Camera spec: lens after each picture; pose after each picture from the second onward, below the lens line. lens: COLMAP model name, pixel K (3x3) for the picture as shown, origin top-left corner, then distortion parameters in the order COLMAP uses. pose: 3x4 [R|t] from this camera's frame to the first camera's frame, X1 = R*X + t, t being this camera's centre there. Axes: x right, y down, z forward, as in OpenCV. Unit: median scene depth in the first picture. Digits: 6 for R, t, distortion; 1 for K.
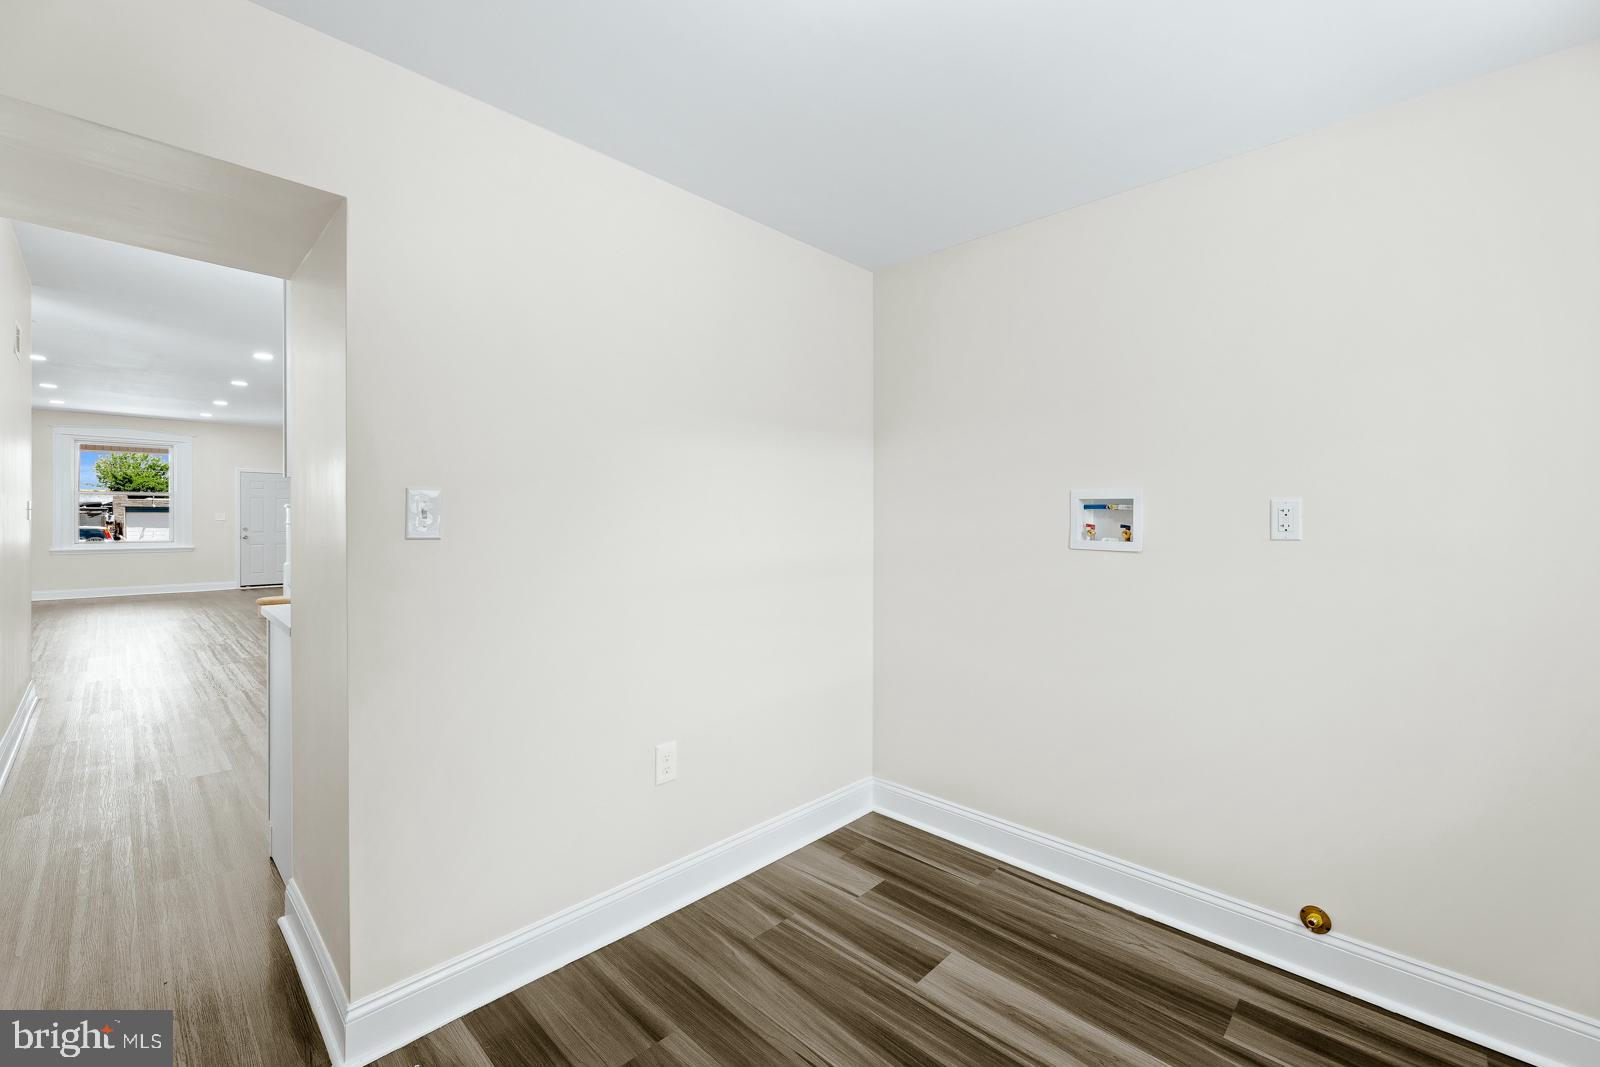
lens RADIAL K [[668.7, 0, 799.5], [0, 668.7, 522.4], [0, 0, 1]] dist [0.000706, -0.000045]
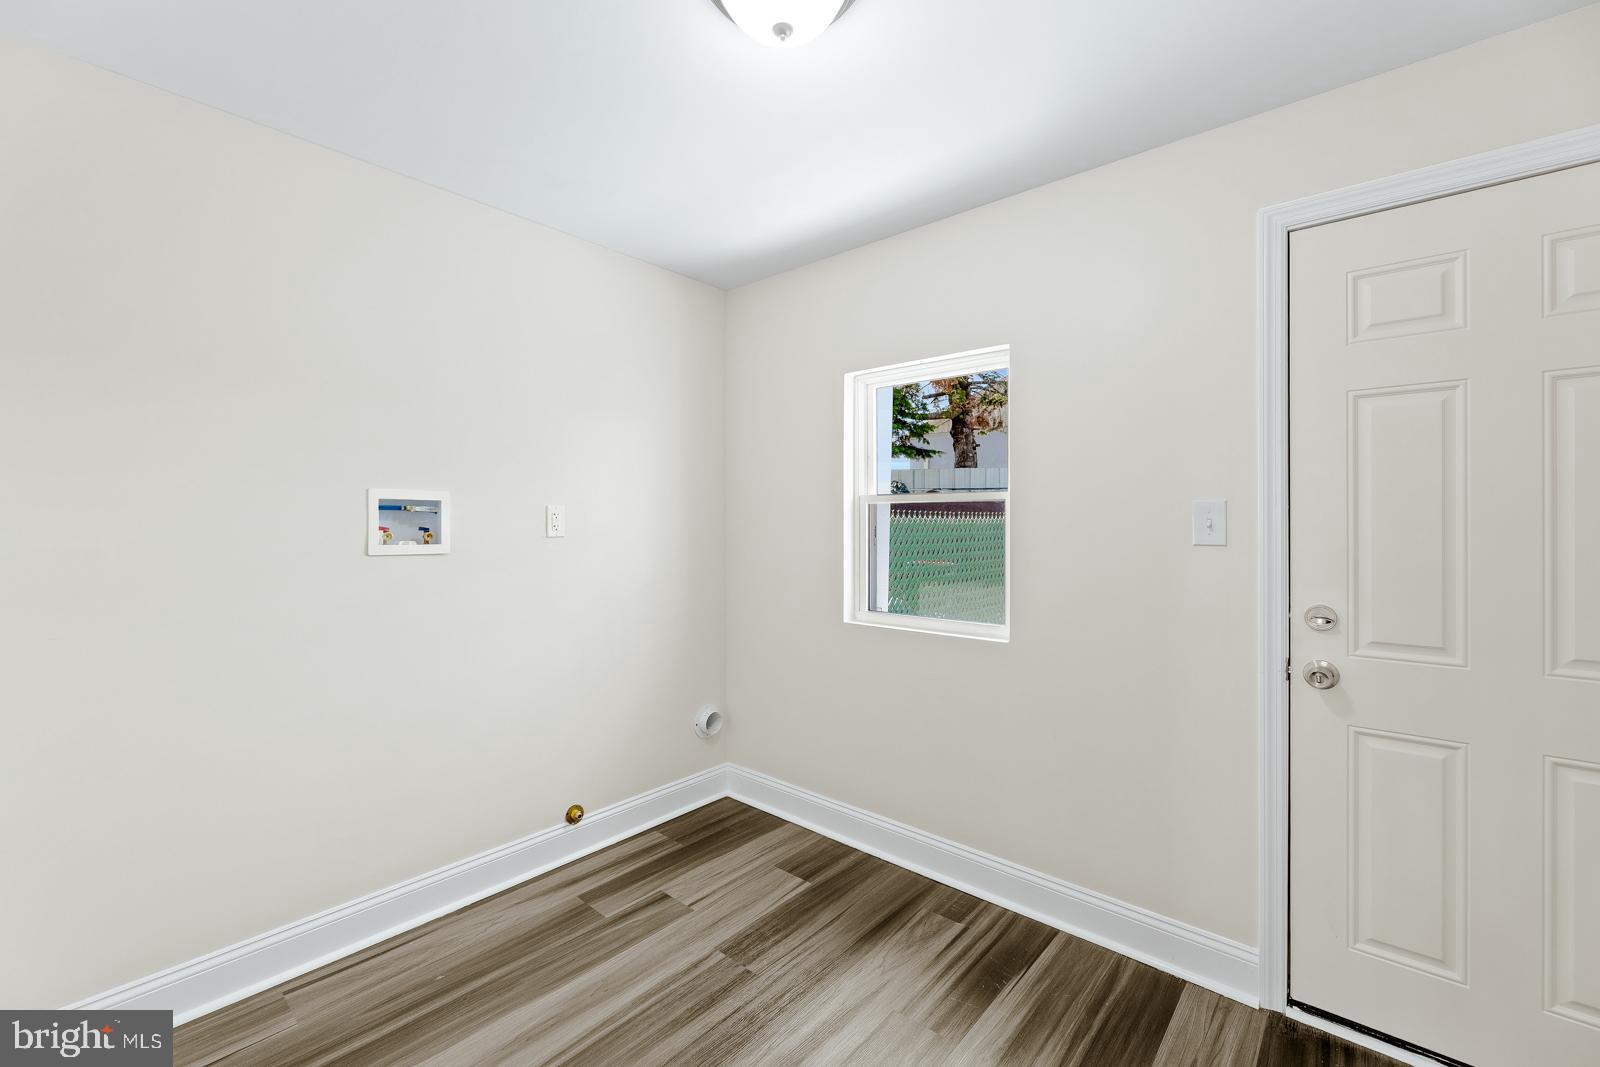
lens RADIAL K [[650.5, 0, 806.2], [0, 650.5, 522.7], [0, 0, 1]] dist [-0.000548, -0.000068]
pose [[-0.049168, -0.002459, 0.998787, -0.535328], [0.003702, 0.999990, 0.002644, -0.003970], [-0.998784, 0.003828, -0.049158, 0.547593]]
